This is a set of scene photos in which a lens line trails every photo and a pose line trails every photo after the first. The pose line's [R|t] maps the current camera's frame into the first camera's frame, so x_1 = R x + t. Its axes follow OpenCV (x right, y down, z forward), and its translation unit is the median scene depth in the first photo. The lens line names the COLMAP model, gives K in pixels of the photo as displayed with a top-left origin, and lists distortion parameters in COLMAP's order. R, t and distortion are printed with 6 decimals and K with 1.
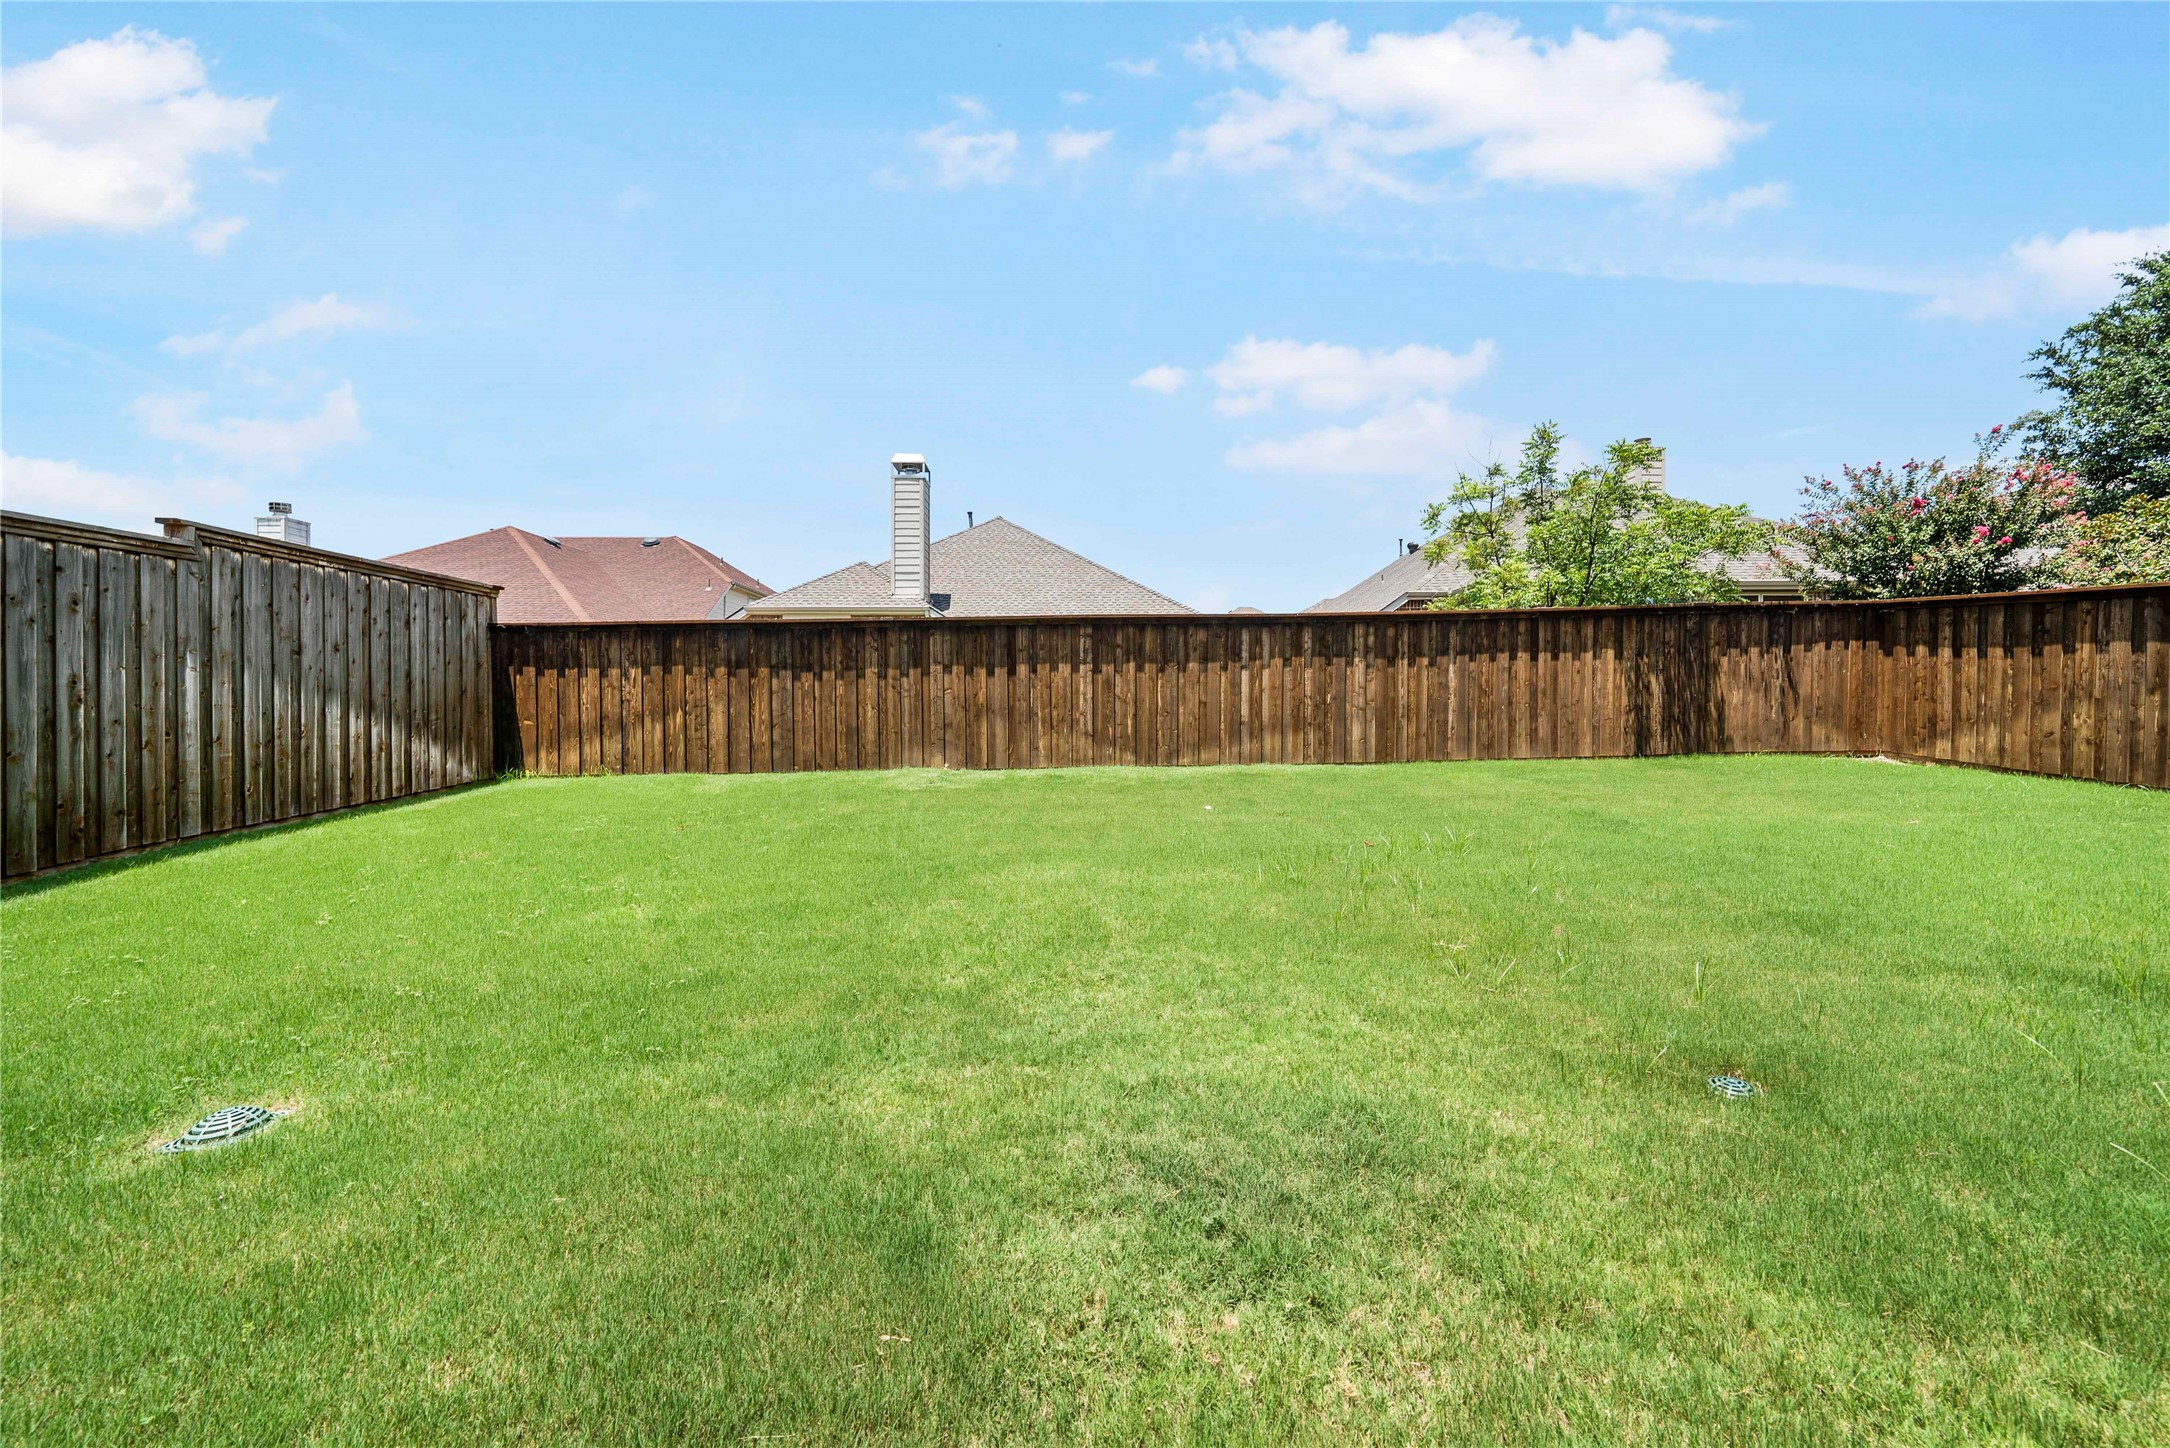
lens RADIAL K [[745.2, 0, 1095.0], [0, 745.2, 701.3], [0, 0, 1]] dist [-0.019020, 0.000158]
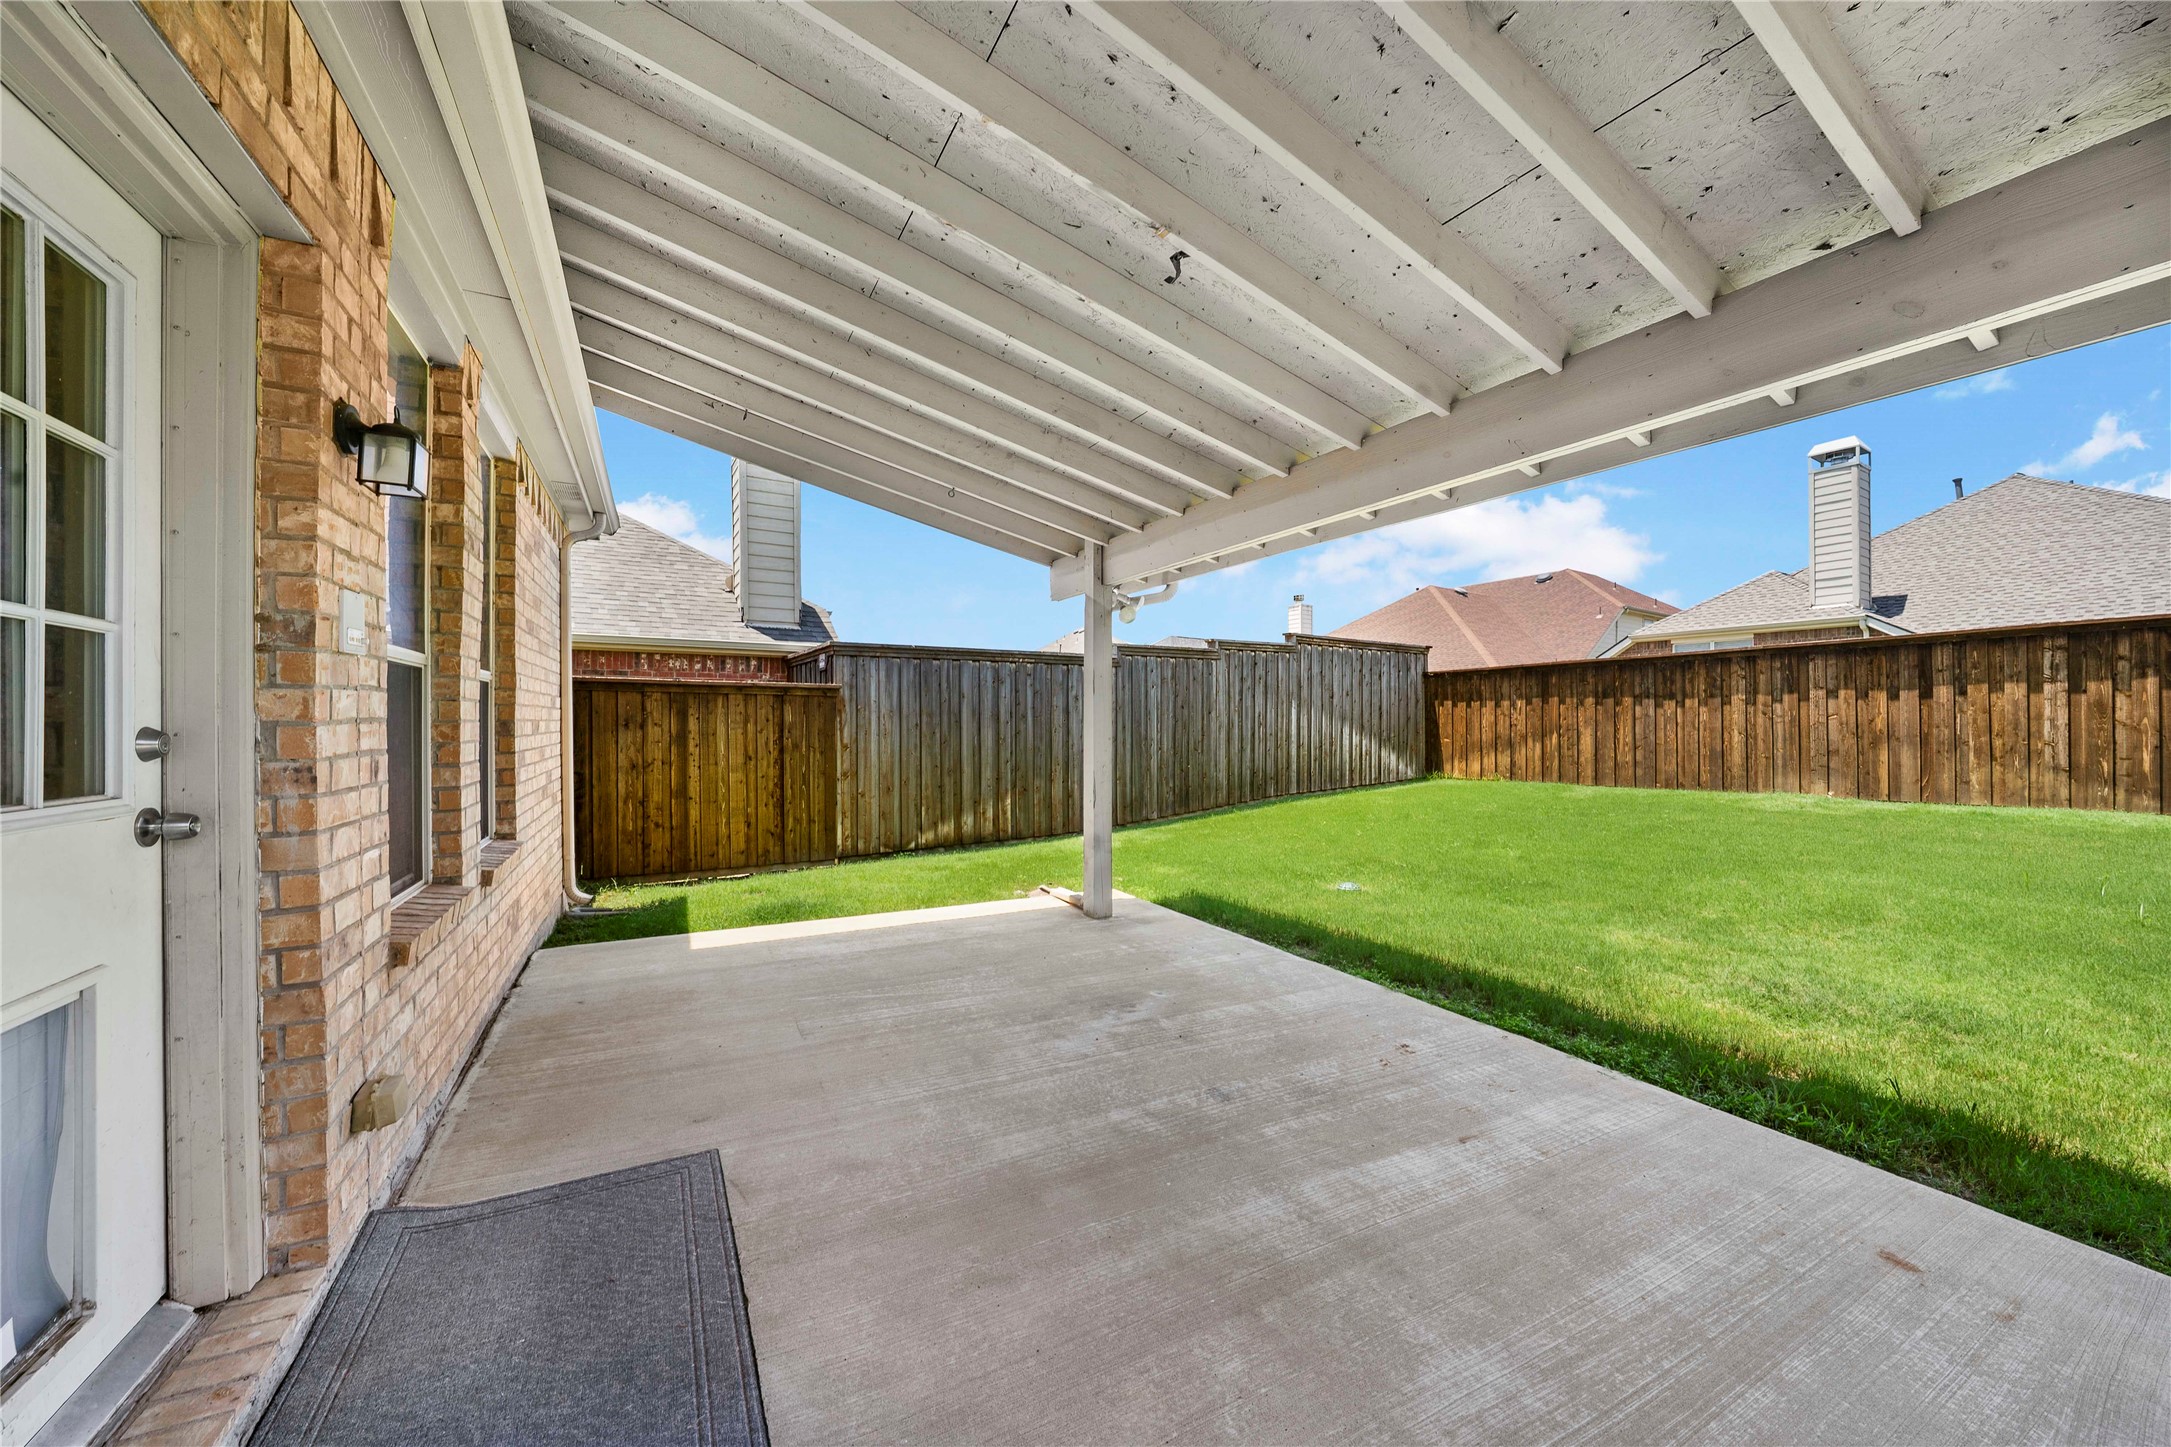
lens RADIAL K [[784.0, 0, 1085.5], [0, 784.0, 723.5], [0, 0, 1]] dist [-0.000808, 0.000171]
pose [[0.471589, 0.002858, -0.881814, 0.242564], [-0.004121, 0.999991, 0.001037, -0.001846], [0.881809, 0.003145, 0.471596, -0.338015]]
